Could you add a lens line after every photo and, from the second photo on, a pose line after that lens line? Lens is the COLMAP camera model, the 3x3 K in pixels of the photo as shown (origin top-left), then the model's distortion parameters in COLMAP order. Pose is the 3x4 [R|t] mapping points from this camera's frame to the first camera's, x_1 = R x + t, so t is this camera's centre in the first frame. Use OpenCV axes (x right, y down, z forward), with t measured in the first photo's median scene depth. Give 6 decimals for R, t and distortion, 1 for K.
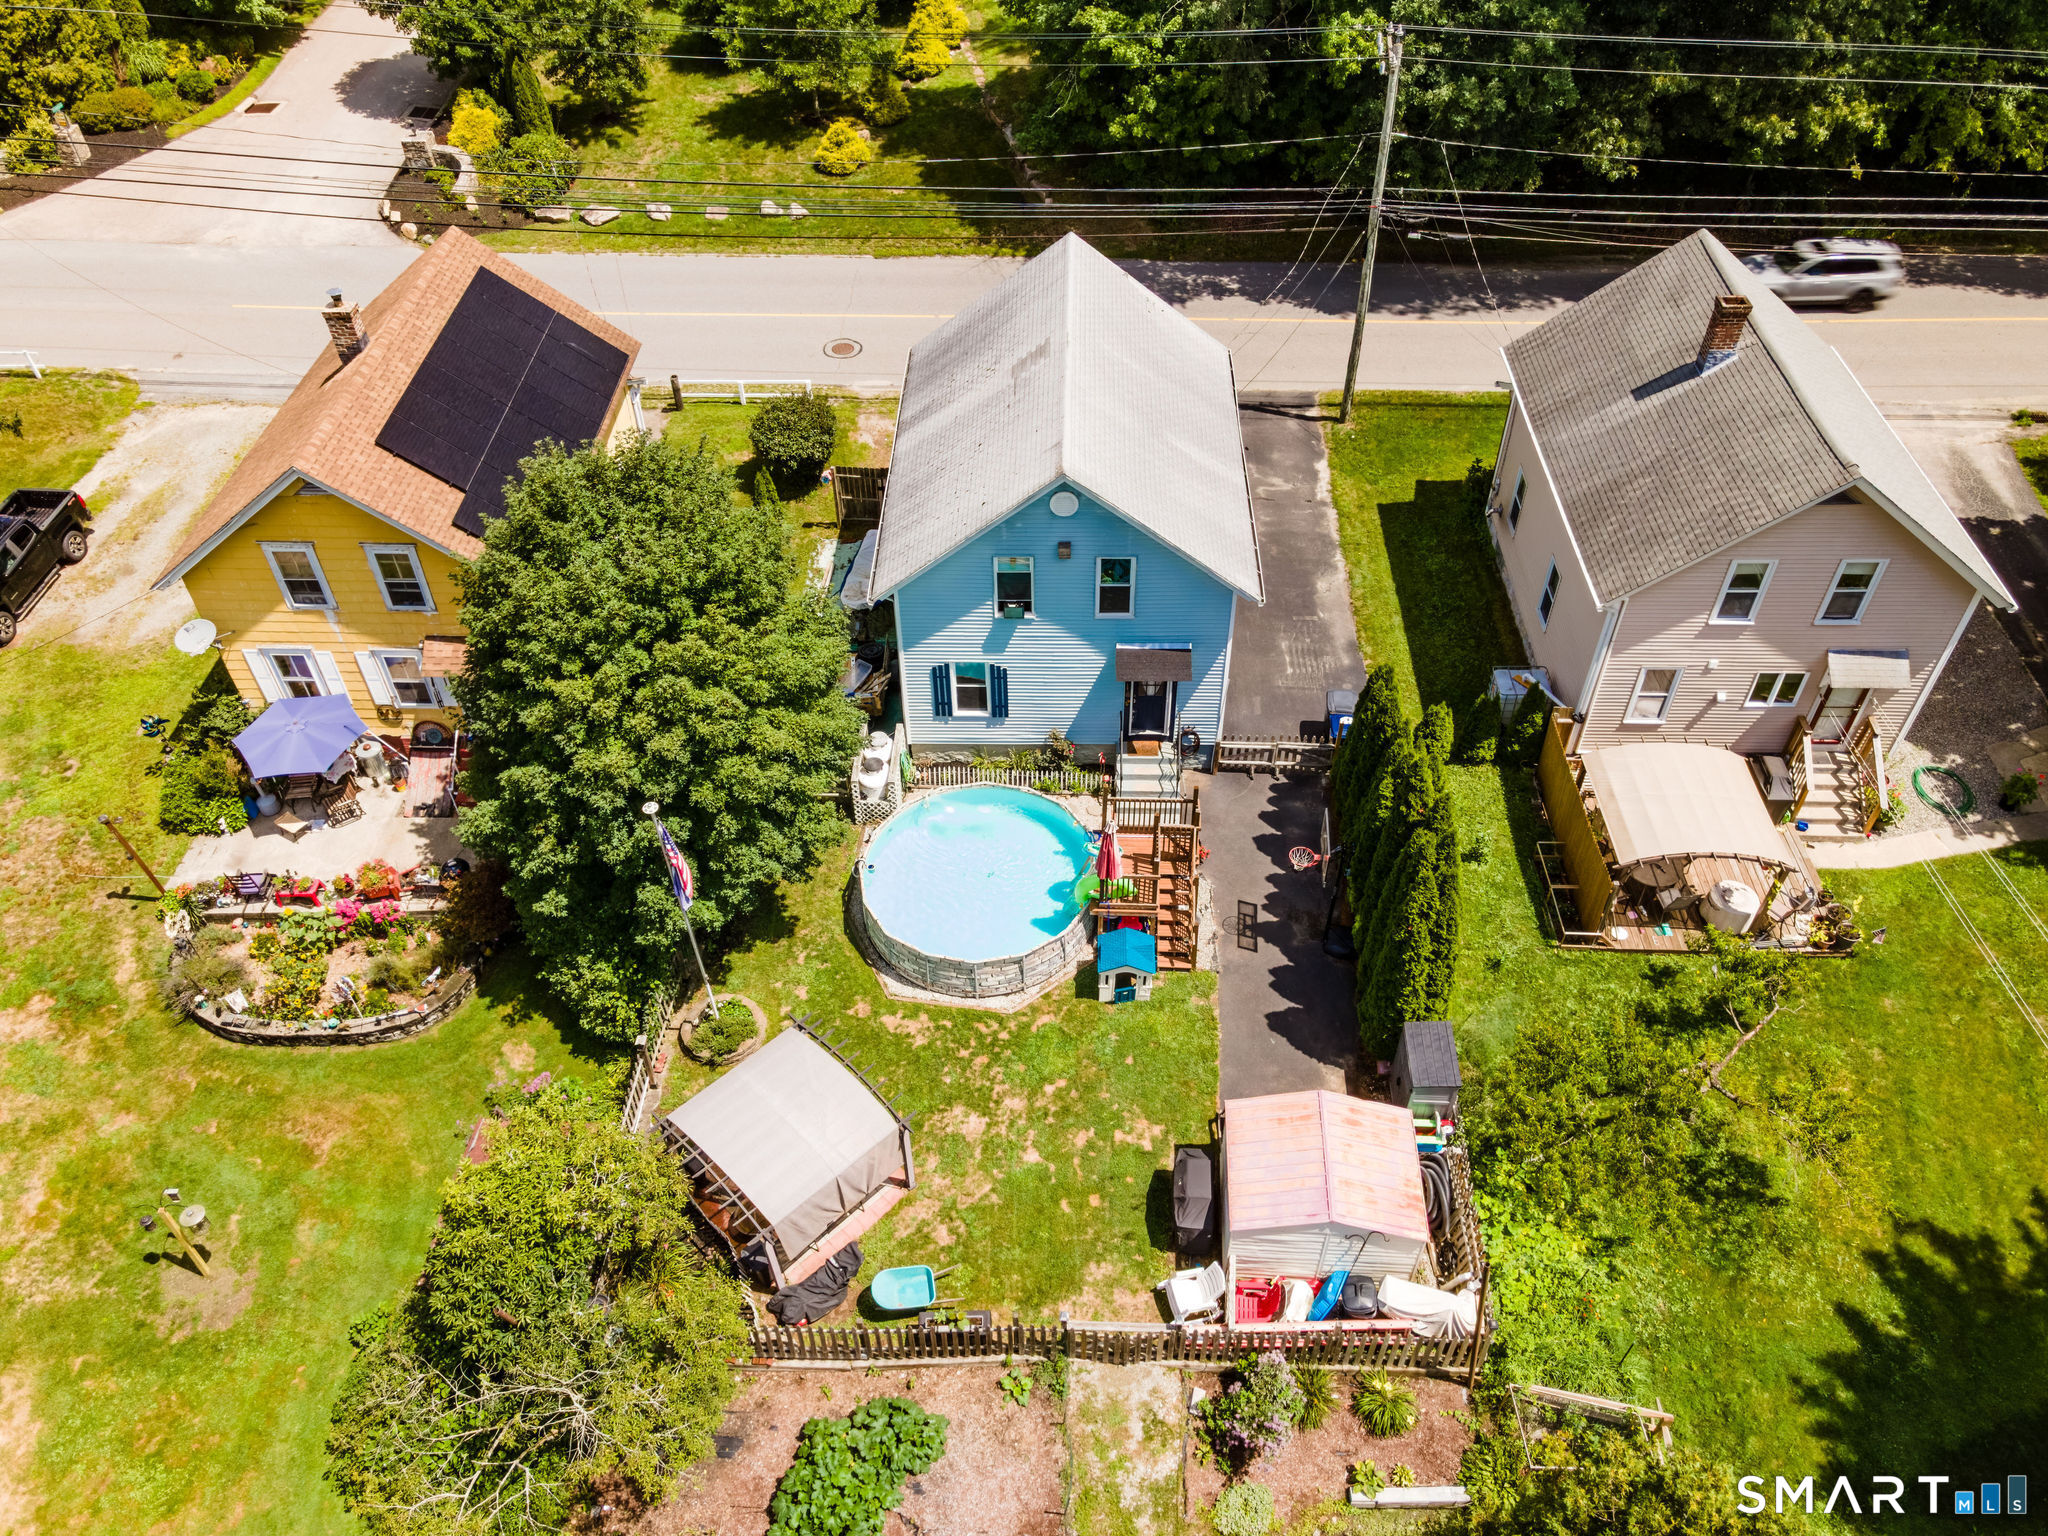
lens RADIAL K [[1490.0, 0, 1038.2], [0, 1490.0, 783.1], [0, 0, 1]] dist [0.025673, 0.027785]
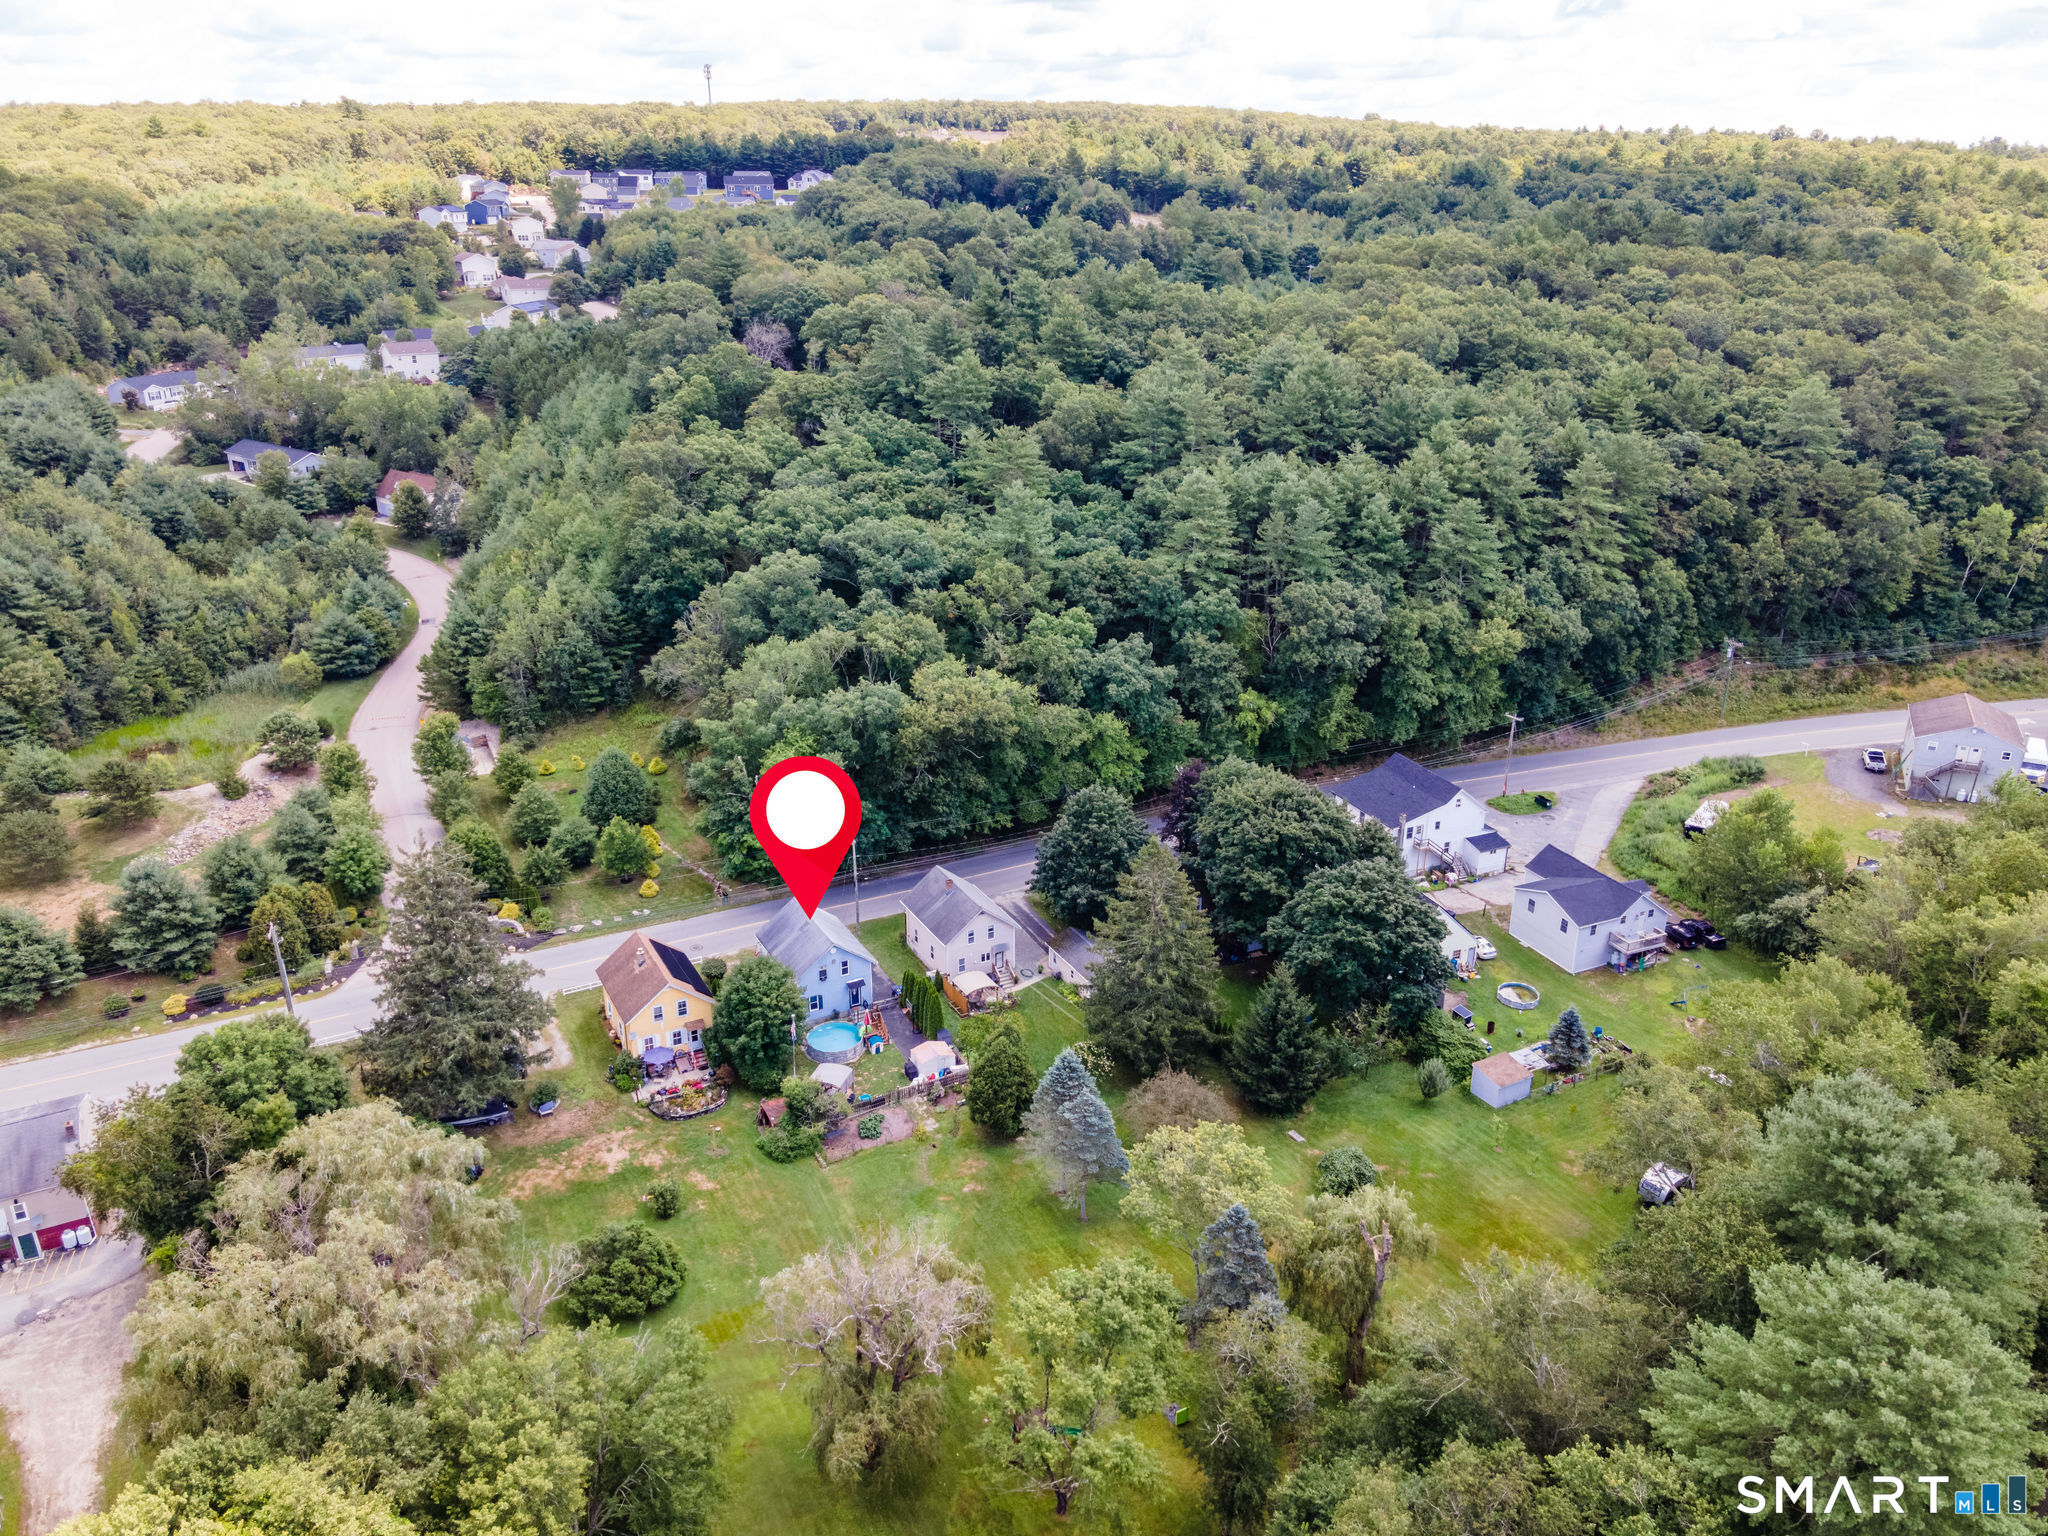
lens RADIAL K [[1490.0, 0, 1023.2], [0, 1490.0, 768.5], [0, 0, 1]] dist [0.025673, 0.027785]
pose [[0.872844, -0.164487, 0.459442, -1.342131], [0.332071, 0.890089, -0.312201, 0.845533], [-0.357592, 0.425070, 0.831531, -2.933556]]
